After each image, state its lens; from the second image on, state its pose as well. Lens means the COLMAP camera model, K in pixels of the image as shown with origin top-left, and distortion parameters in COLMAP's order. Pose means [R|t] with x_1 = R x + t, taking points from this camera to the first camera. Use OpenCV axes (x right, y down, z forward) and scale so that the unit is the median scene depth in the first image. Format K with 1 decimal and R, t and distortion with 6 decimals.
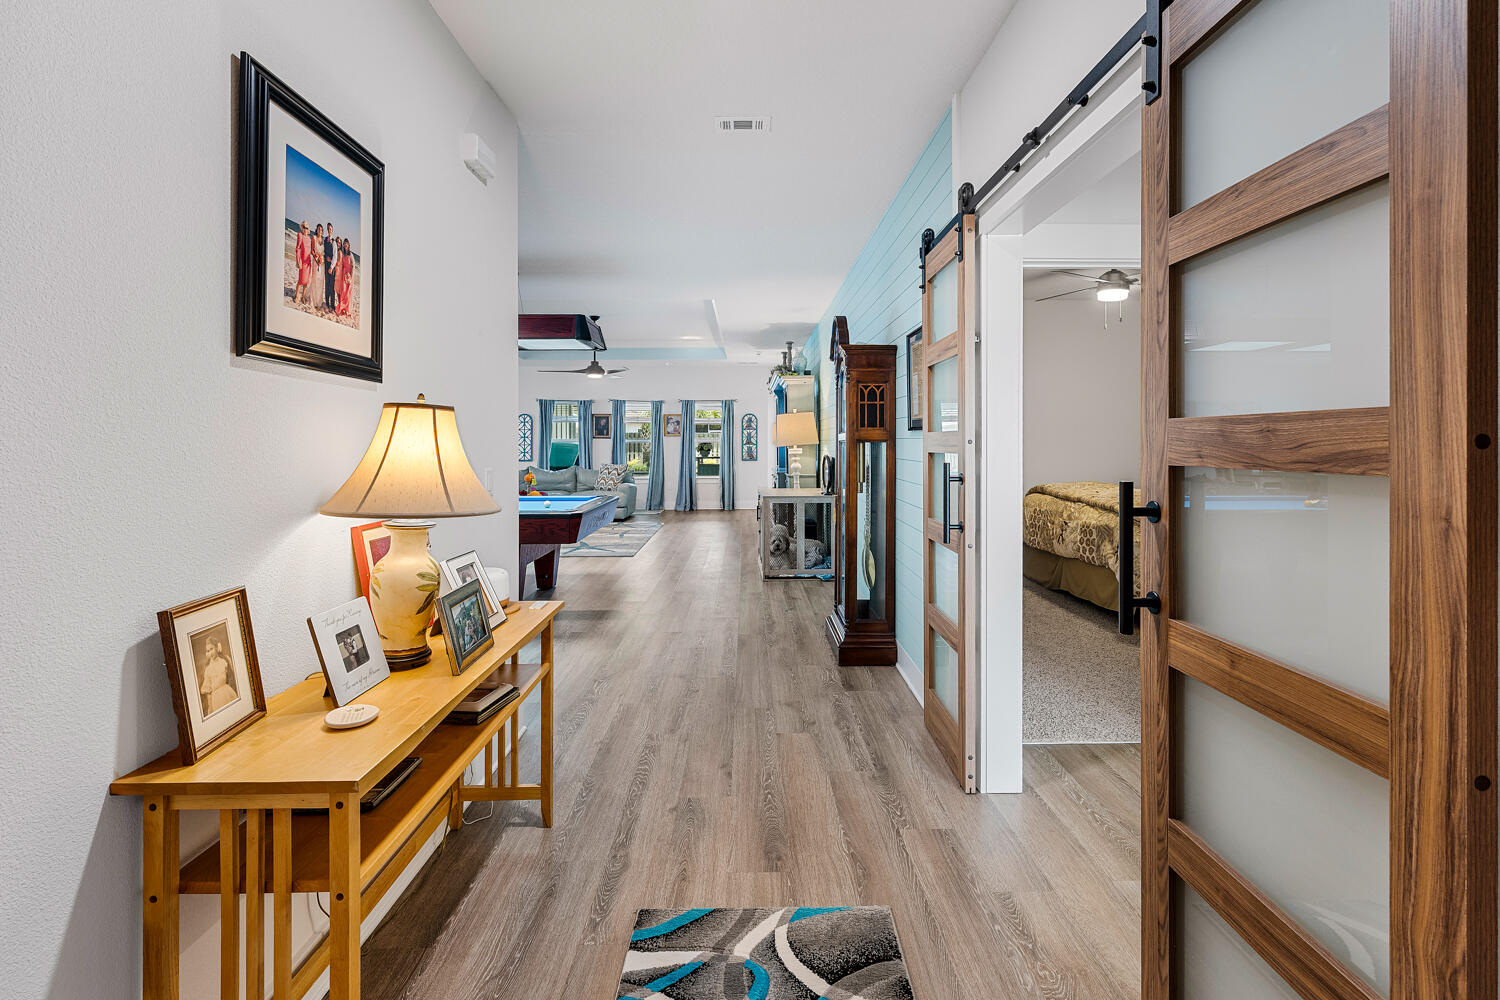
lens RADIAL K [[640.1, 0, 752.2], [0, 640.1, 439.8], [0, 0, 1]] dist [-0.000613, -0.000031]
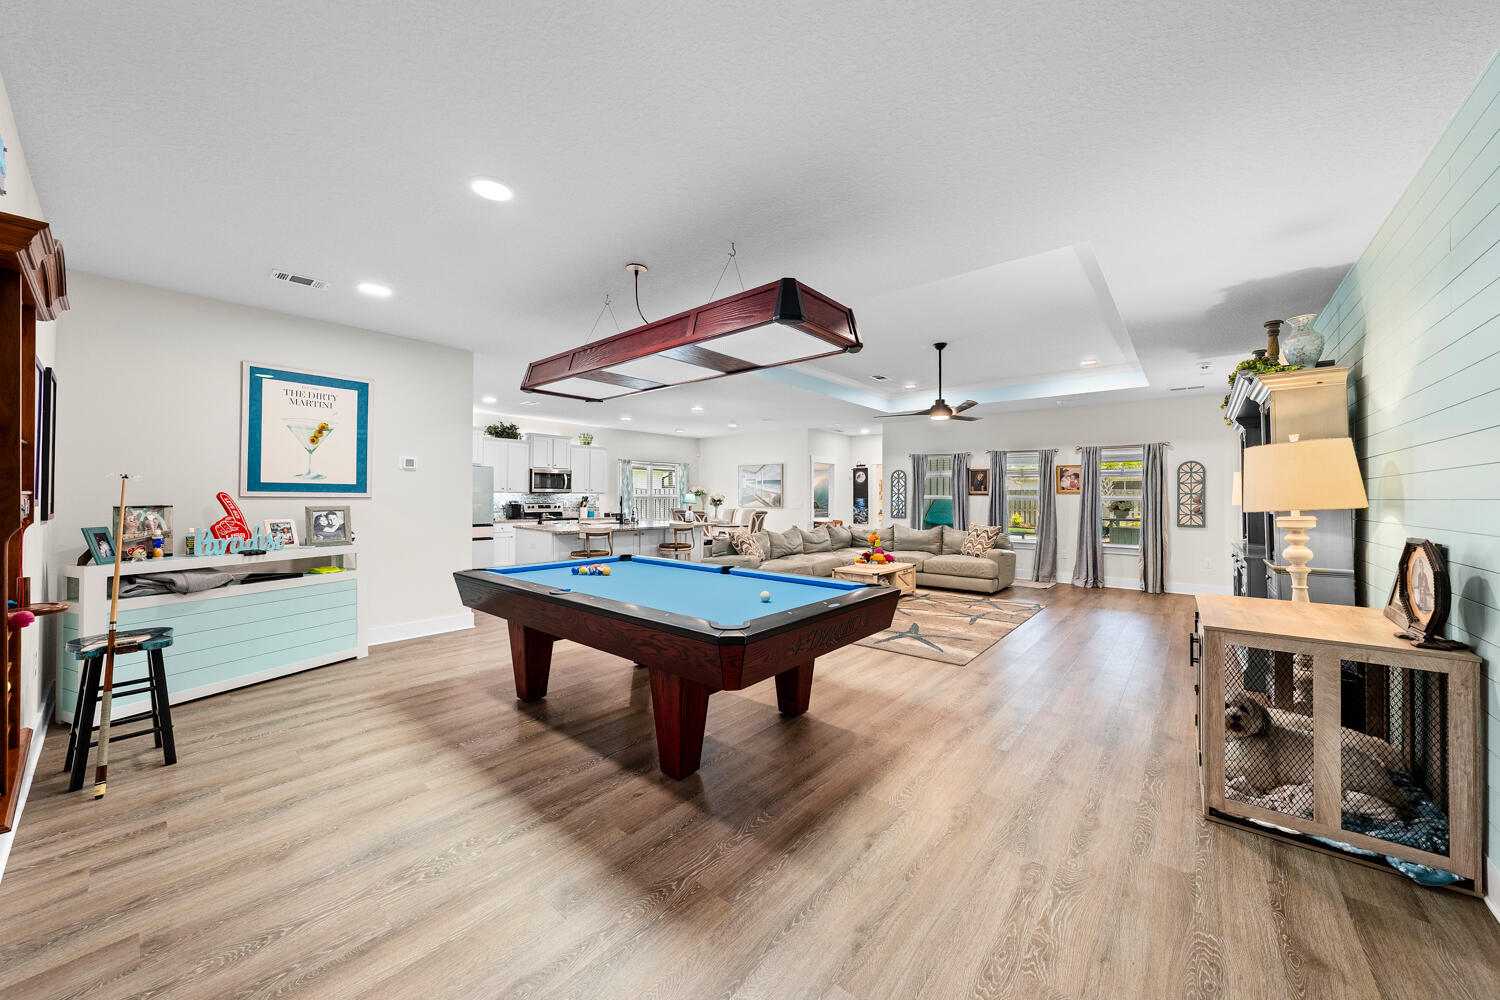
lens RADIAL K [[525.1, 0, 763.5], [0, 525.1, 492.0], [0, 0, 1]] dist [-0.000324, 0.000034]
pose [[0.763949, -0.000493, -0.645277, 0.013904], [-0.005162, 0.999963, -0.006875, -0.000014], [0.645256, 0.008583, 0.763918, 0.371814]]
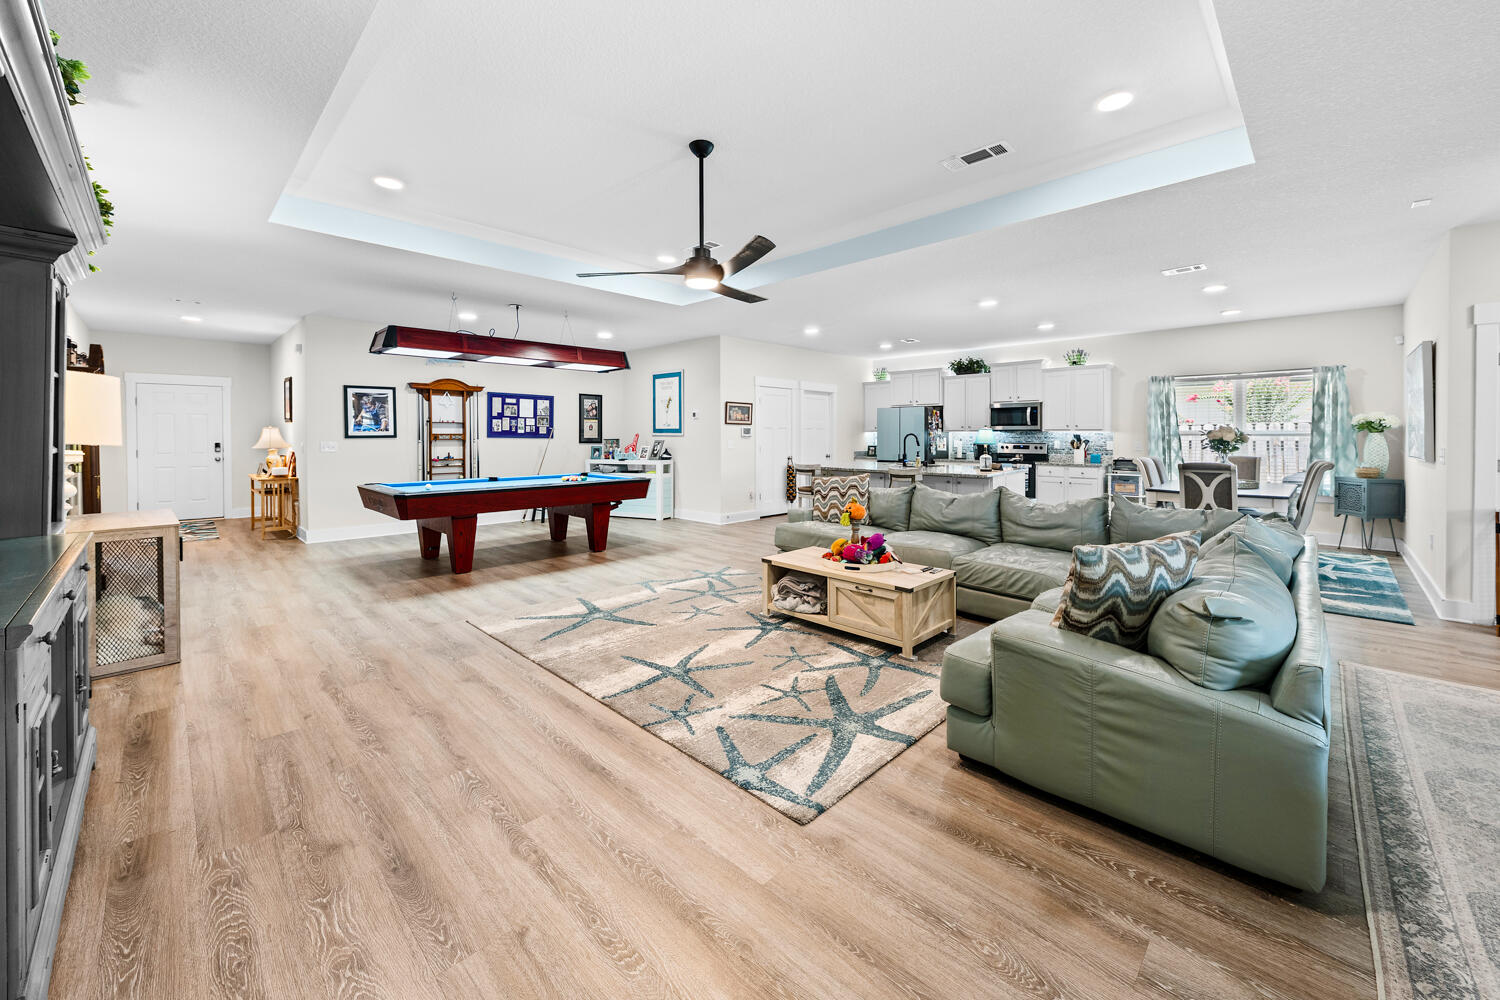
lens RADIAL K [[579.8, 0, 757.0], [0, 579.8, 437.0], [0, 0, 1]] dist [0.000256, -0.000044]
pose [[-0.705779, 0.003866, -0.708422, 0.010145], [0.002715, 0.999993, 0.002752, 0.004093], [0.708427, 0.000019, -0.705784, 1.417196]]
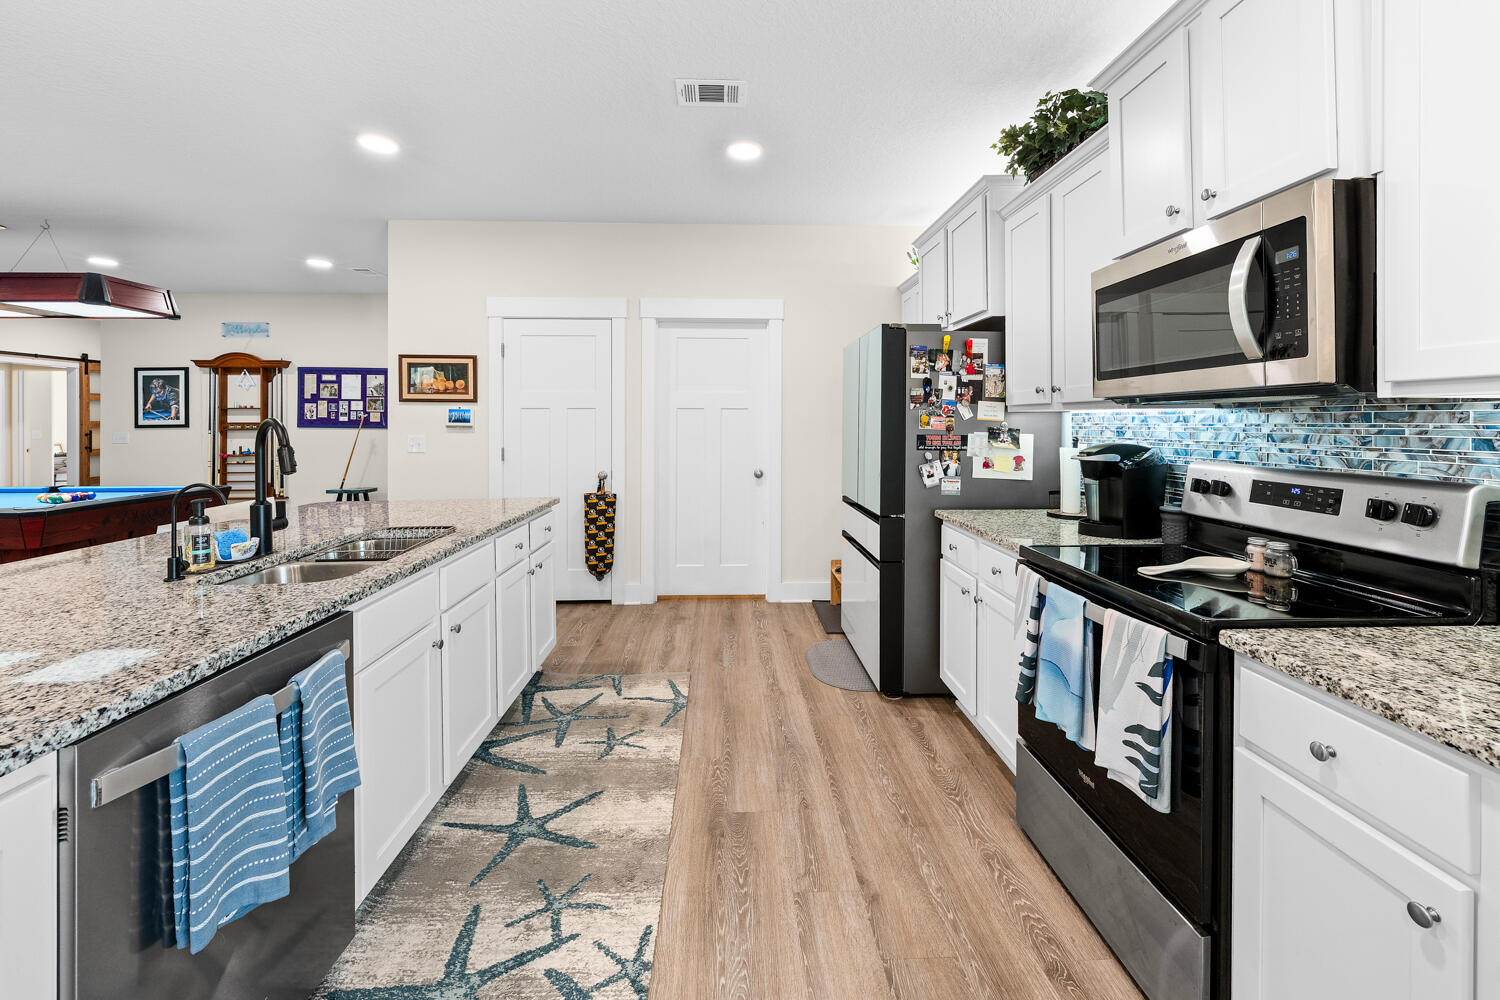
lens RADIAL K [[603.3, 0, 748.3], [0, 603.3, 419.6], [0, 0, 1]] dist [-0.000482, -0.000023]
pose [[-0.999599, 0.003980, -0.028029, -0.982887], [0.004169, 0.999969, -0.006675, 0.003995], [0.028002, -0.006789, -0.999585, 1.173635]]
